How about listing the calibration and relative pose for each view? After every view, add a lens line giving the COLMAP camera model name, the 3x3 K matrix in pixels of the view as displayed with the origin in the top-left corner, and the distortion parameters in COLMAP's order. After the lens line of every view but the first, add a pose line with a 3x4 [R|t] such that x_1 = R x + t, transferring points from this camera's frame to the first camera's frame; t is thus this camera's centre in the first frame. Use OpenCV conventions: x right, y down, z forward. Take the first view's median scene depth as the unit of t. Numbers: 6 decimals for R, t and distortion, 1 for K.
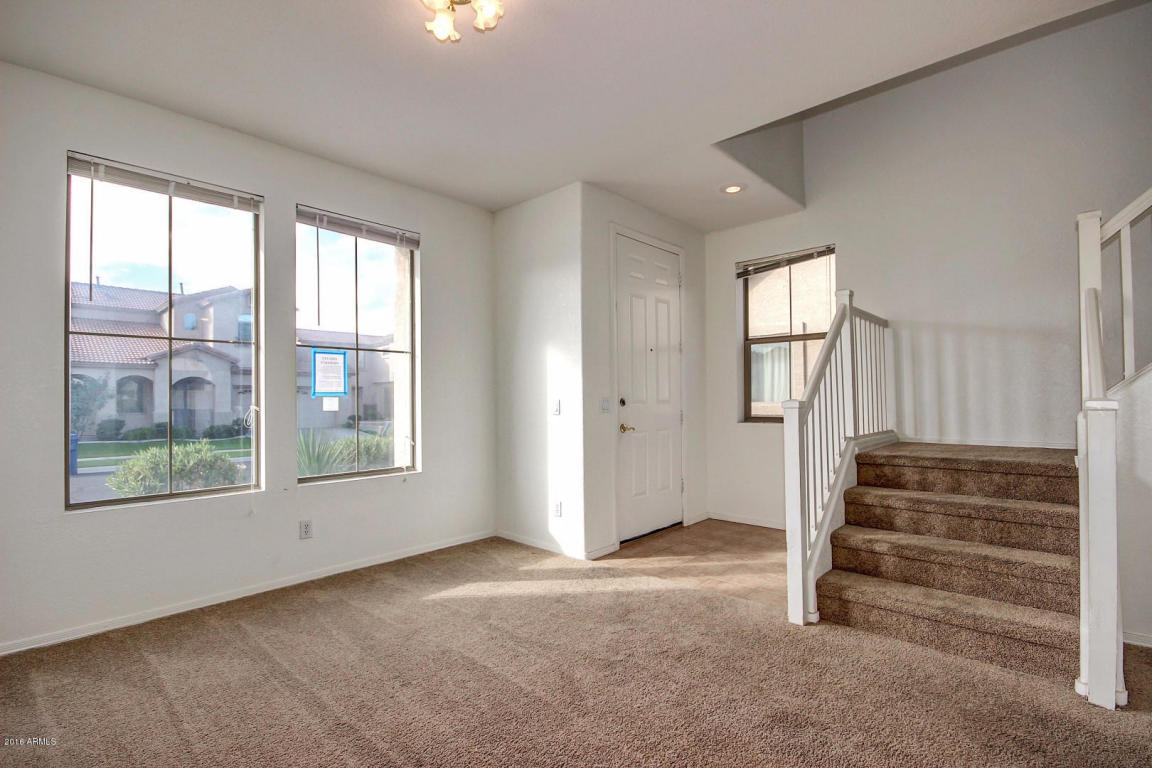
lens RADIAL K [[534.2, 0, 580.0], [0, 534.2, 390.7], [0, 0, 1]] dist [0.001091, -0.005662]
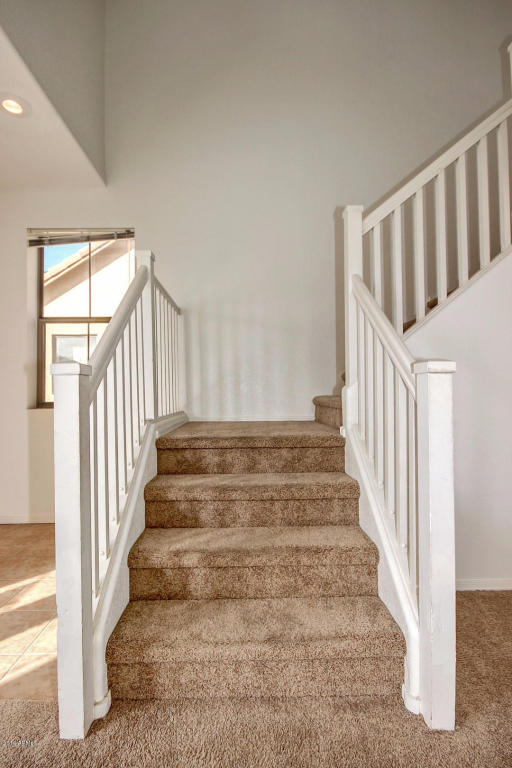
lens RADIAL K [[356.1, 0, 244.1], [0, 356.1, 388.5], [0, 0, 1]] dist [0.001091, -0.005662]
pose [[0.726605, 0.012192, 0.686947, 0.250242], [-0.008452, 0.999925, -0.008807, 0.046064], [-0.687004, 0.000593, 0.726654, 0.543261]]
